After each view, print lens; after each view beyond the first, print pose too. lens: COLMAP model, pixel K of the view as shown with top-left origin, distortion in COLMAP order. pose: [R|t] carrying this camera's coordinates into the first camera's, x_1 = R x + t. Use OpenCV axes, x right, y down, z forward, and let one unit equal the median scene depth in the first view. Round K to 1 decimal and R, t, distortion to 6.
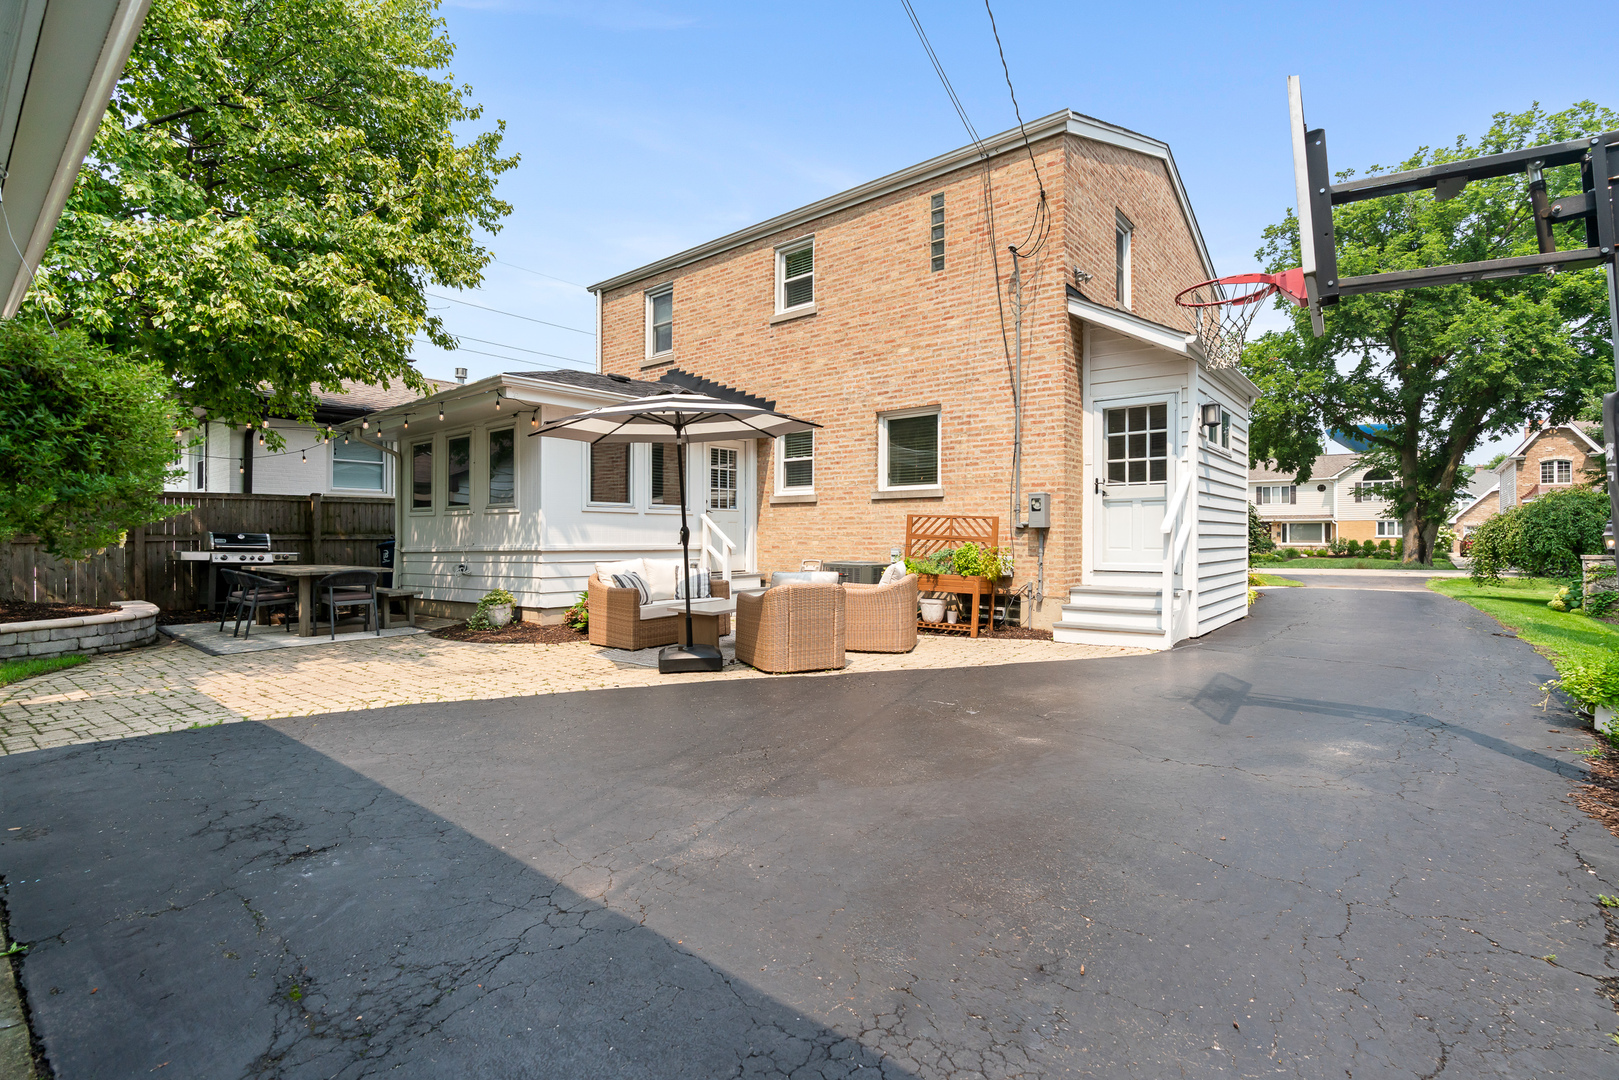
lens RADIAL K [[725.3, 0, 809.8], [0, 725.3, 542.0], [0, 0, 1]] dist [-0.009676, 0.002941]
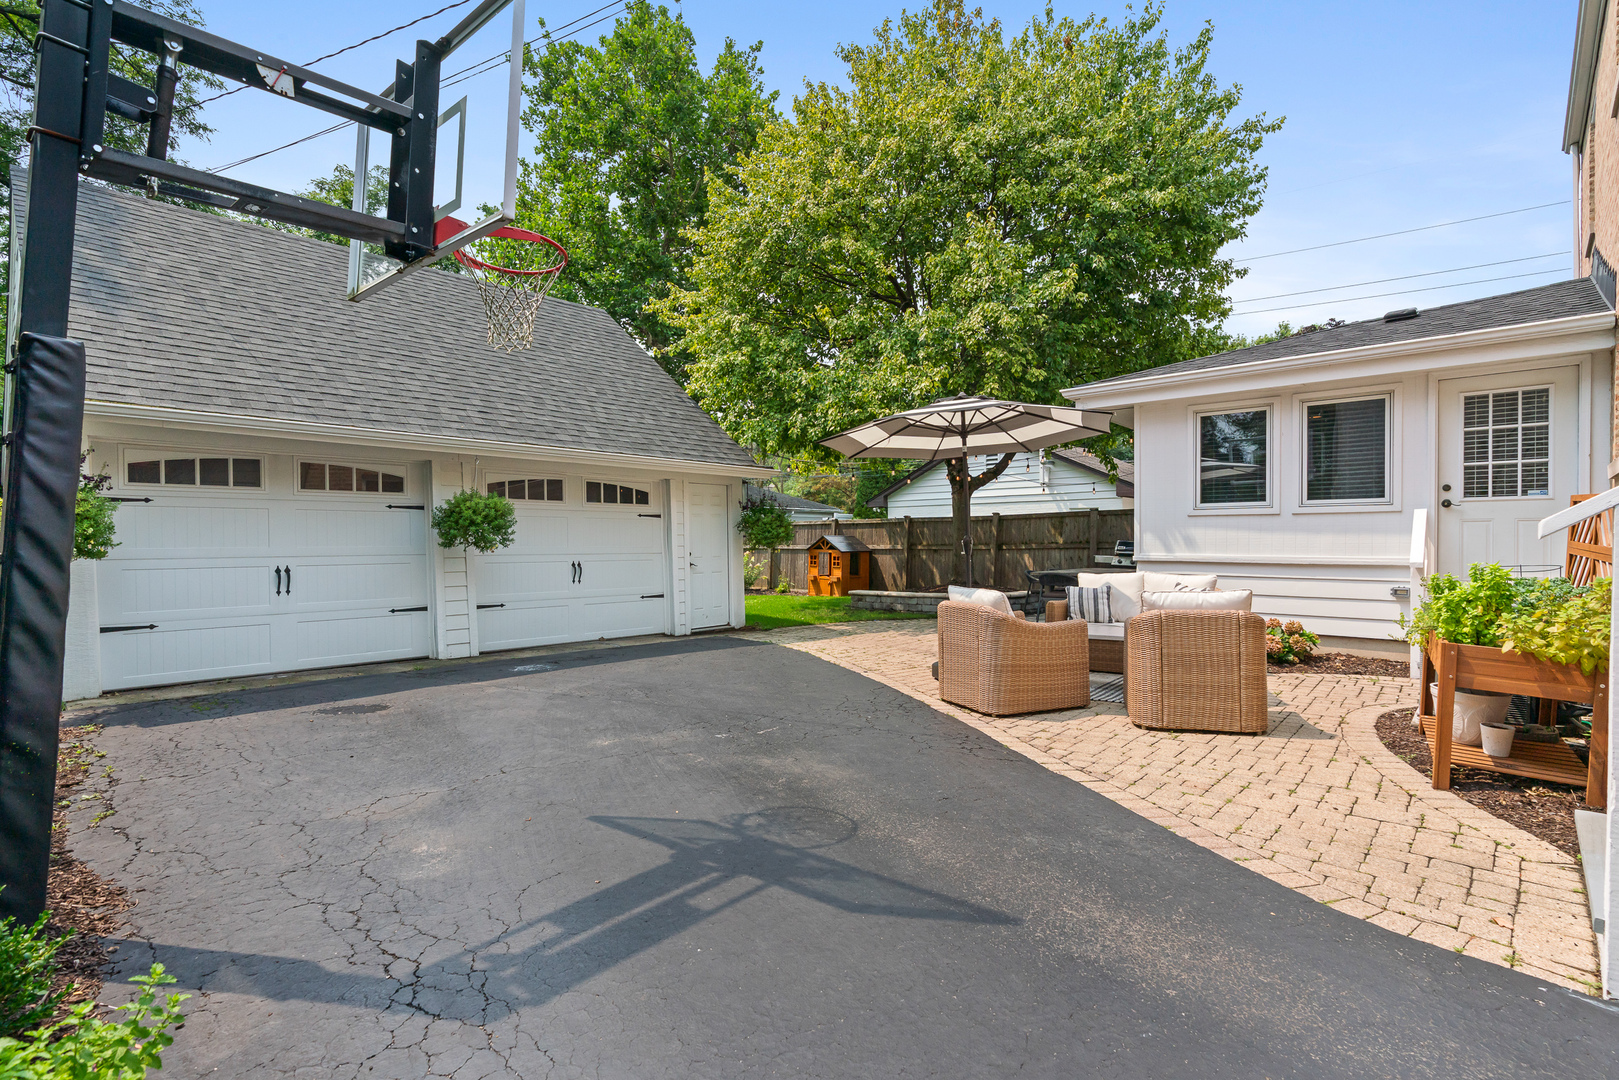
lens RADIAL K [[783.7, 0, 798.9], [0, 783.7, 543.5], [0, 0, 1]] dist [-0.000773, -0.000626]
pose [[-0.050107, 0.000611, -0.998744, 0.625311], [-0.006587, 0.999978, 0.000942, -0.007243], [0.998722, 0.006626, -0.050102, 0.576378]]
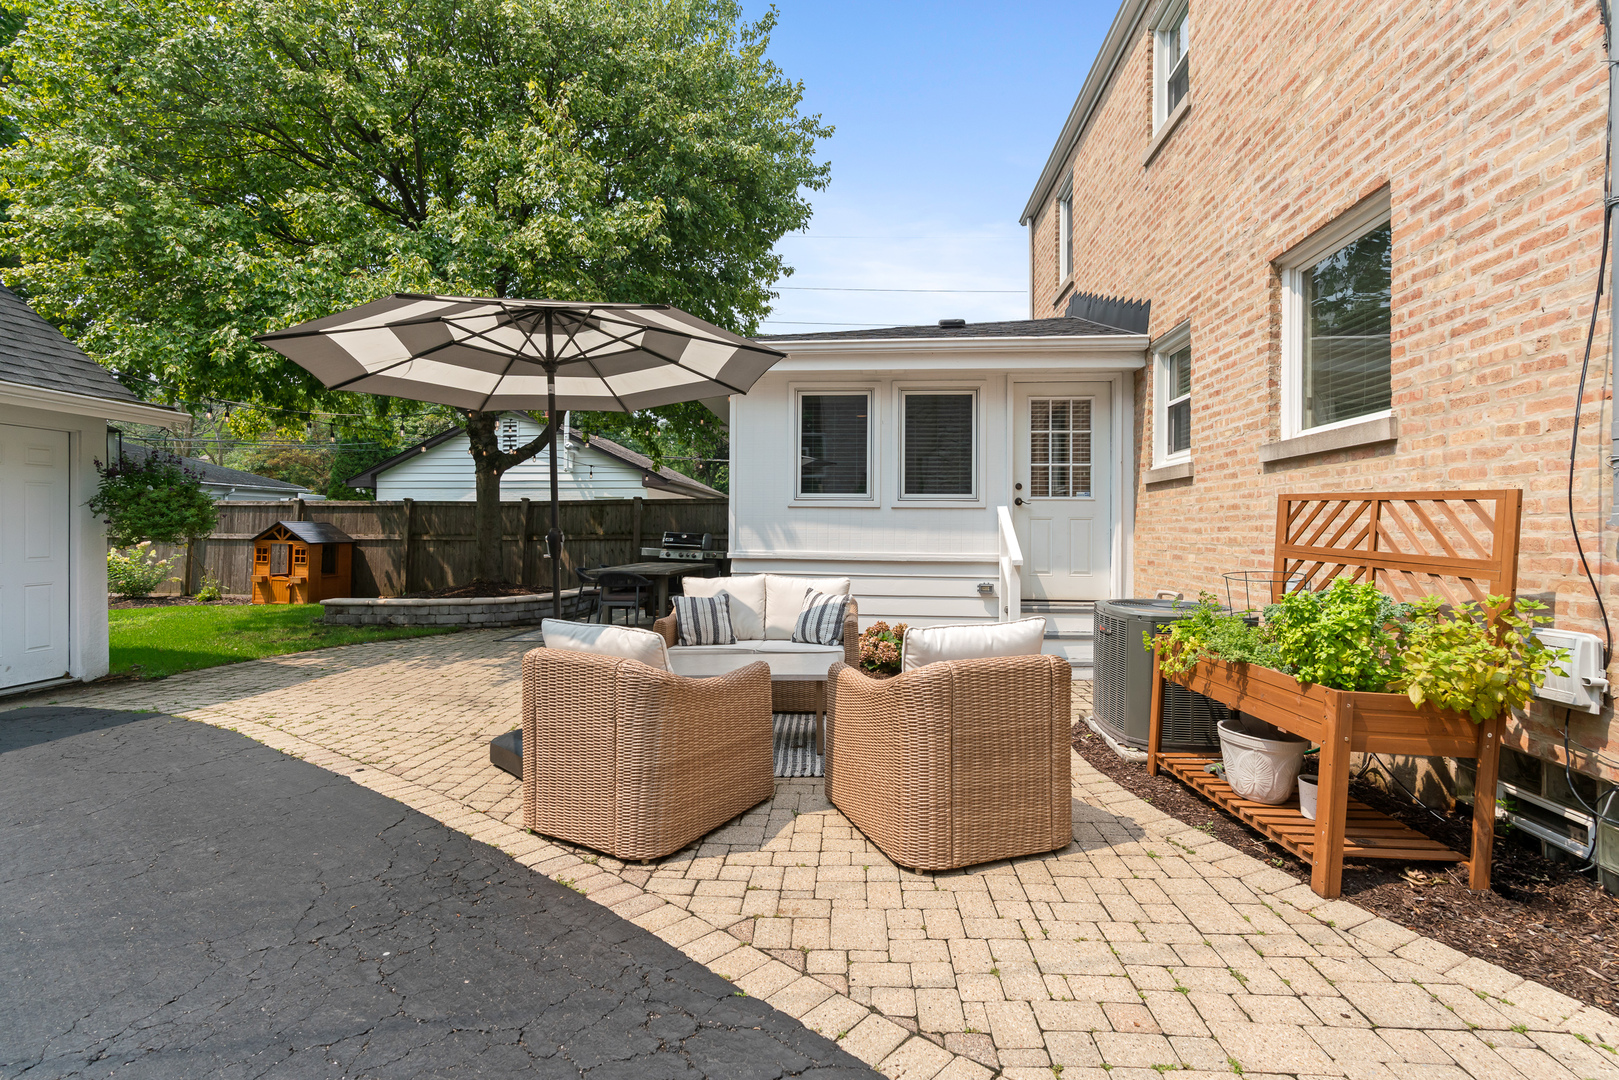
lens RADIAL K [[725.3, 0, 810.1], [0, 725.3, 521.8], [0, 0, 1]] dist [-0.009676, 0.002941]
pose [[0.573948, -0.007596, -0.818856, 0.310531], [-0.013501, 0.999733, -0.018736, -0.012793], [0.818780, 0.021809, 0.573693, 0.576283]]
